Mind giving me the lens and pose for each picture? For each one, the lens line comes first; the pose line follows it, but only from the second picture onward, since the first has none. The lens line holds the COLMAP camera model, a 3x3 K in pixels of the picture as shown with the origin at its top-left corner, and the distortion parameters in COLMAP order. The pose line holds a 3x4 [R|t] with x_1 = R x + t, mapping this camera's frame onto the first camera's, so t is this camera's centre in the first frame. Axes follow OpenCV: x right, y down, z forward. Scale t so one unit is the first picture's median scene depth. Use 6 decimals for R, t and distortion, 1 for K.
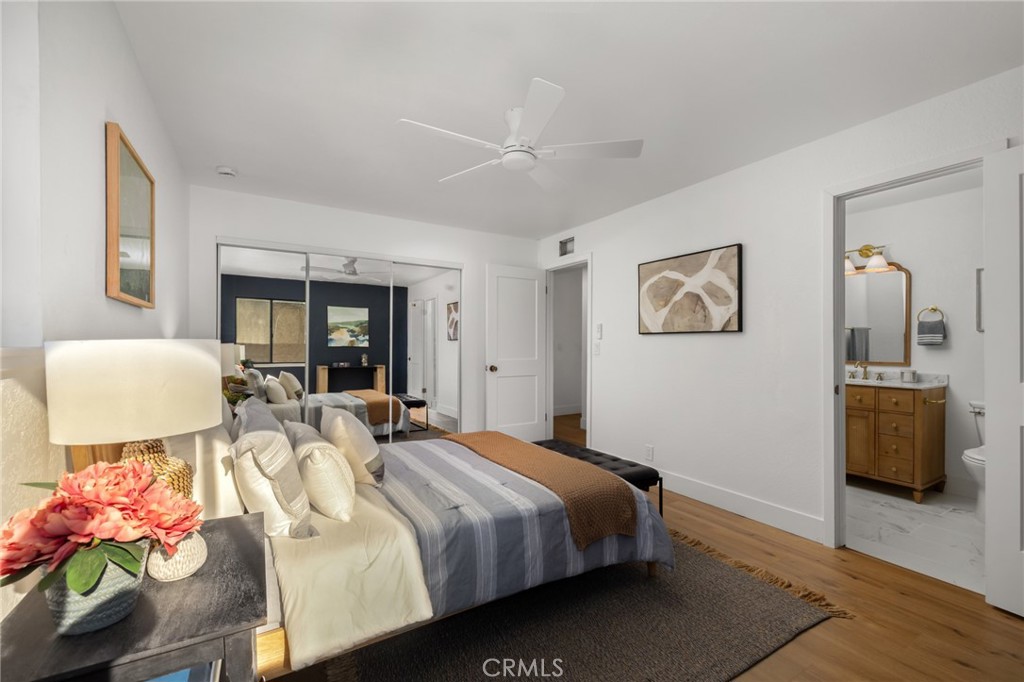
lens RADIAL K [[445.8, 0, 517.8], [0, 445.8, 346.0], [0, 0, 1]] dist [0.002157, 0.000341]
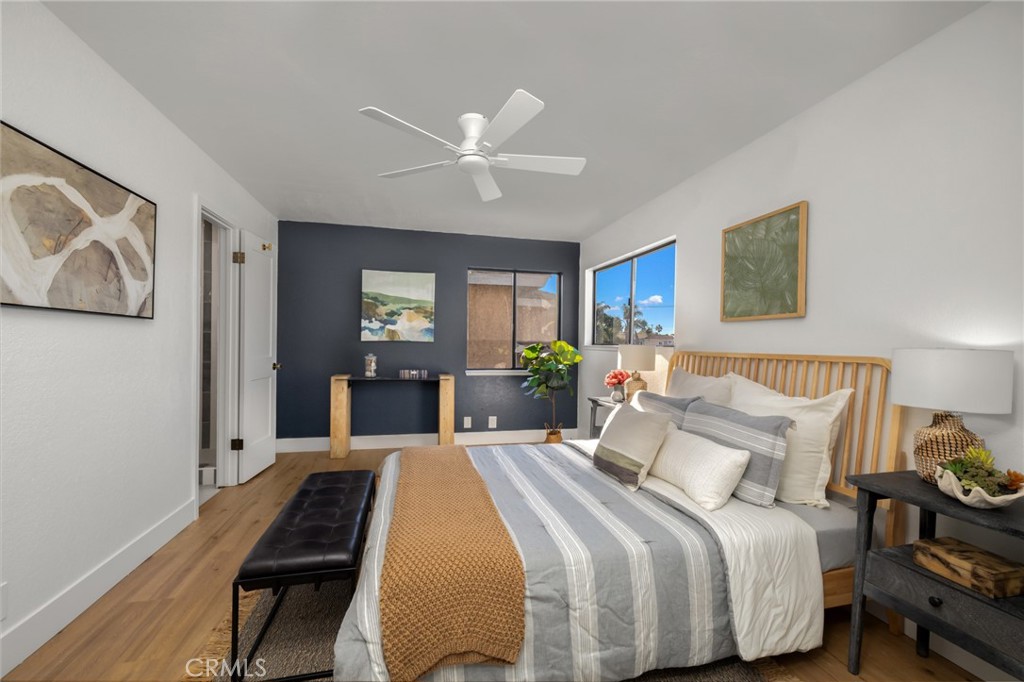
lens RADIAL K [[445.8, 0, 517.8], [0, 445.8, 346.0], [0, 0, 1]] dist [0.002157, 0.000341]
pose [[-0.956983, -0.020661, 0.289409, -0.295083], [-0.019006, 0.999783, 0.008526, -0.004336], [-0.289522, 0.002659, -0.957168, 1.416141]]
